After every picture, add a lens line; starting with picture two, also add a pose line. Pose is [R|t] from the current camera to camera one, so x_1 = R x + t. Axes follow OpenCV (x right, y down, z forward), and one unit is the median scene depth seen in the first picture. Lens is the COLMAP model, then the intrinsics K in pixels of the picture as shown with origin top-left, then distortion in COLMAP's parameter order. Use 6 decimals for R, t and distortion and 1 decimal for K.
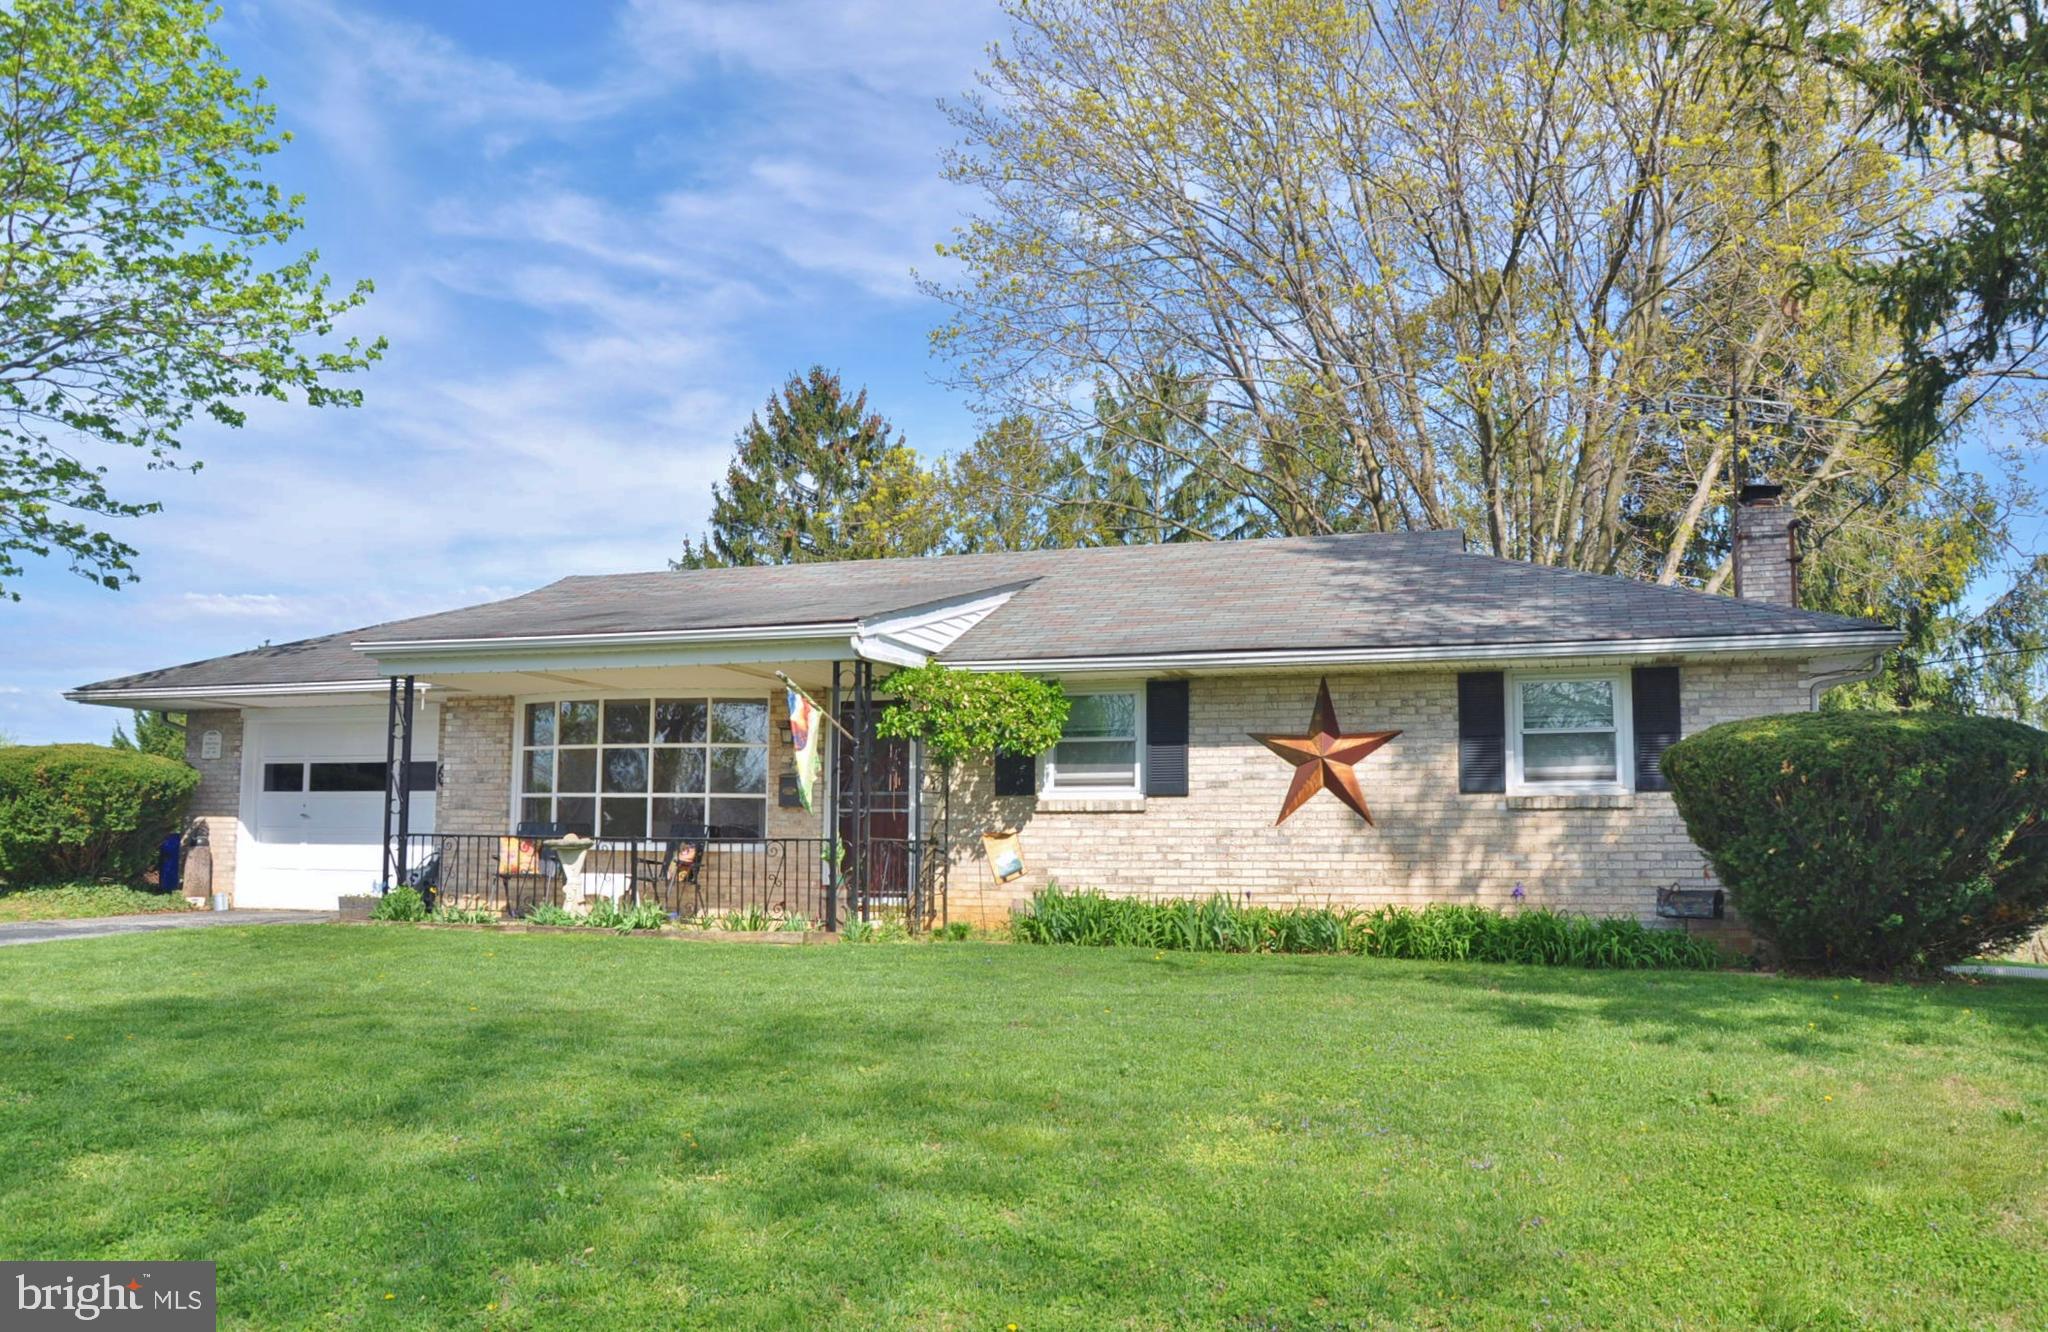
lens RADIAL K [[1719.4, 0, 1024.0], [0, 1719.4, 666.0], [0, 0, 1]] dist [-0.096302, -0.000808]
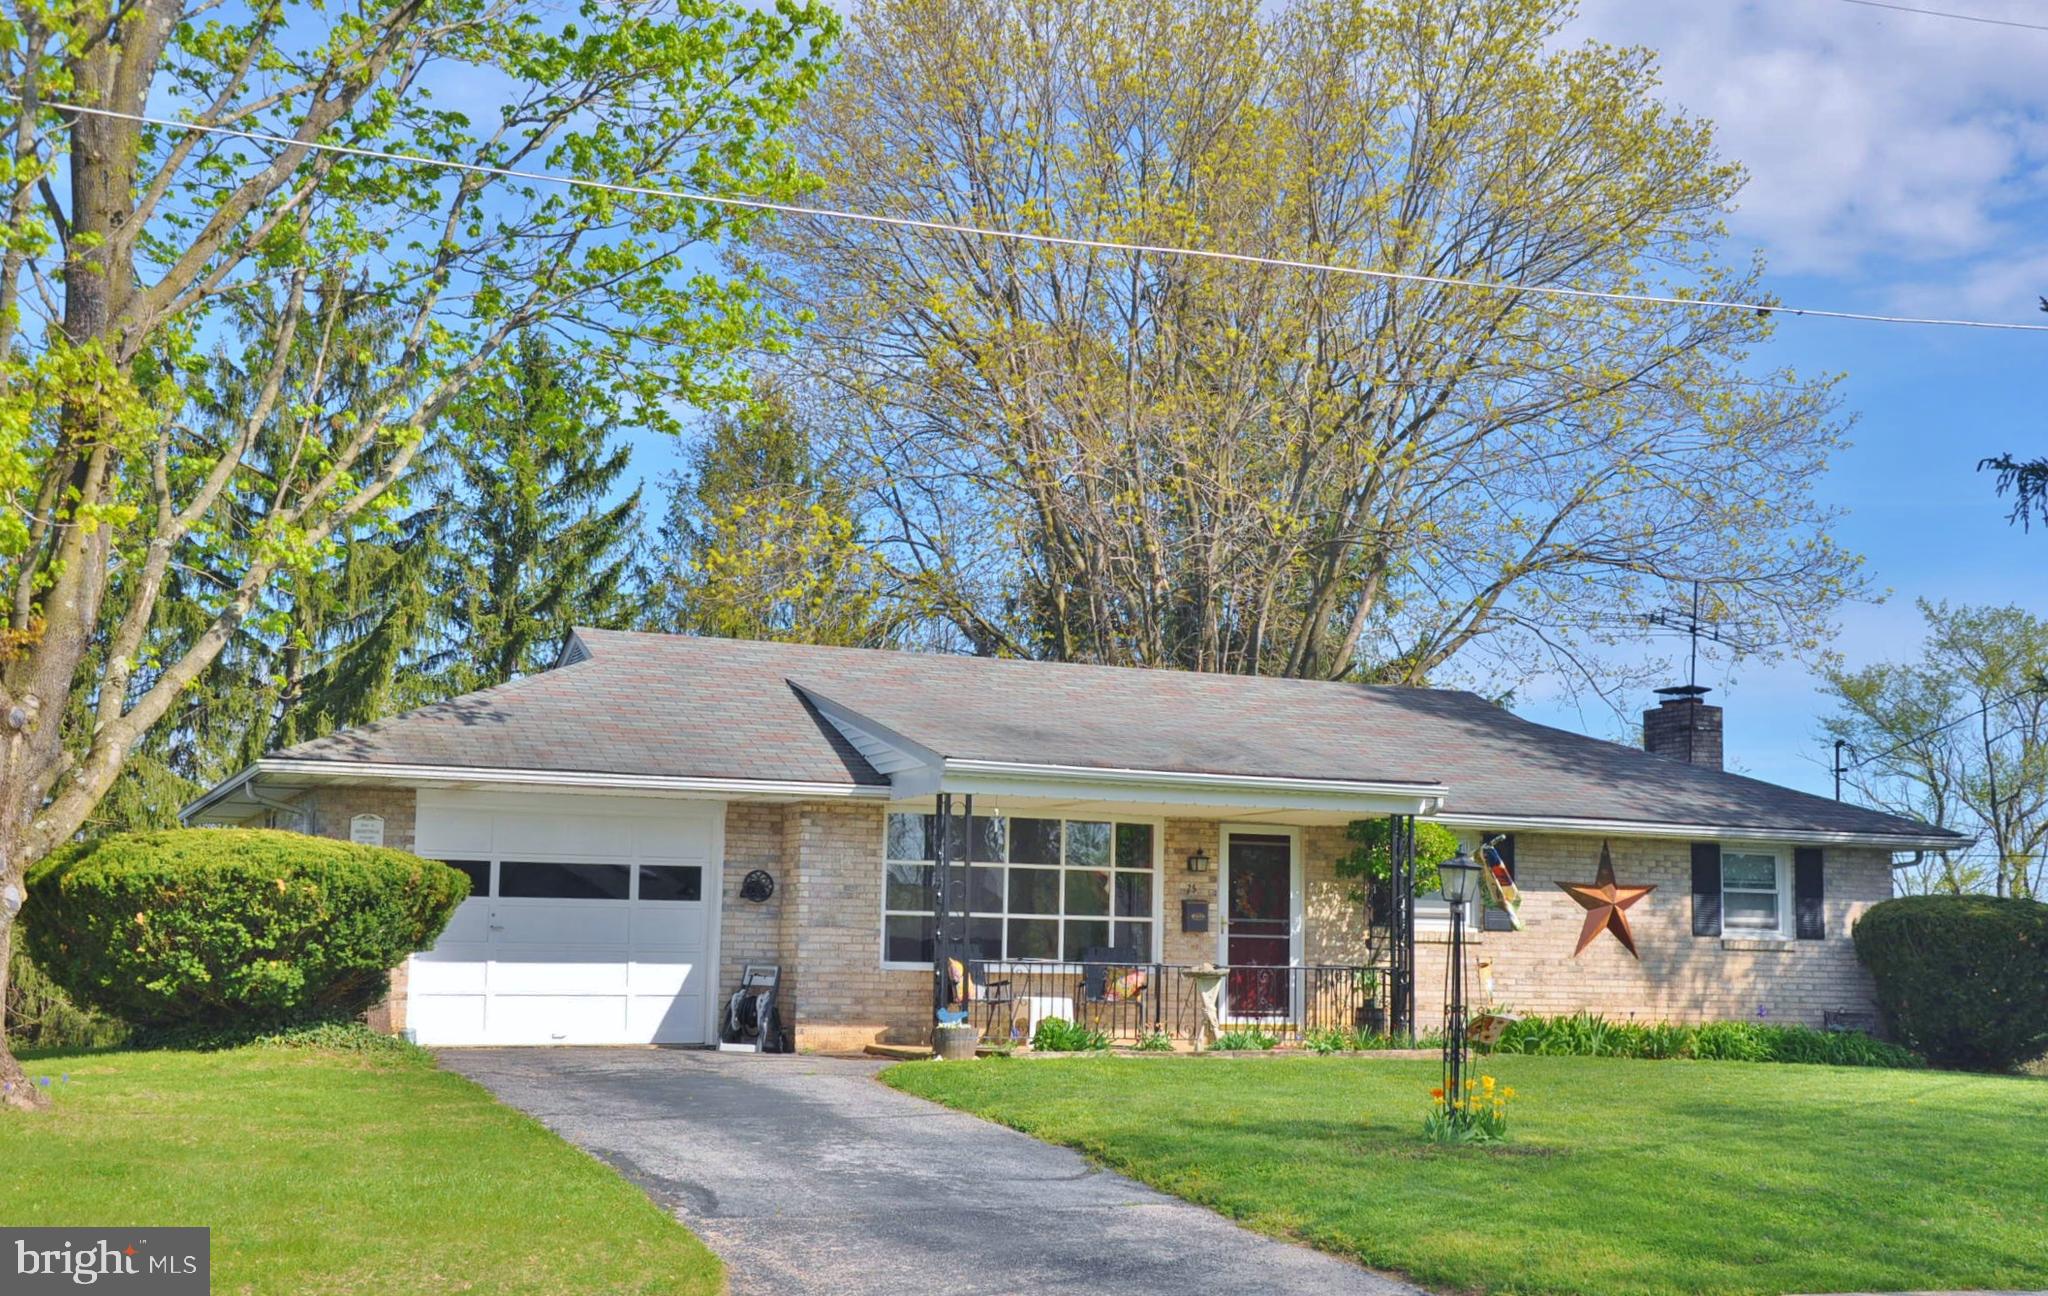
lens RADIAL K [[2385.3, 0, 1027.2], [0, 2385.3, 672.8], [0, 0, 1]] dist [0.006298, 0.367431]
pose [[0.724470, 0.089665, 0.683449, -1.347455], [-0.083720, 0.995609, -0.041873, -0.006681], [-0.684203, -0.026883, 0.728796, 0.009435]]
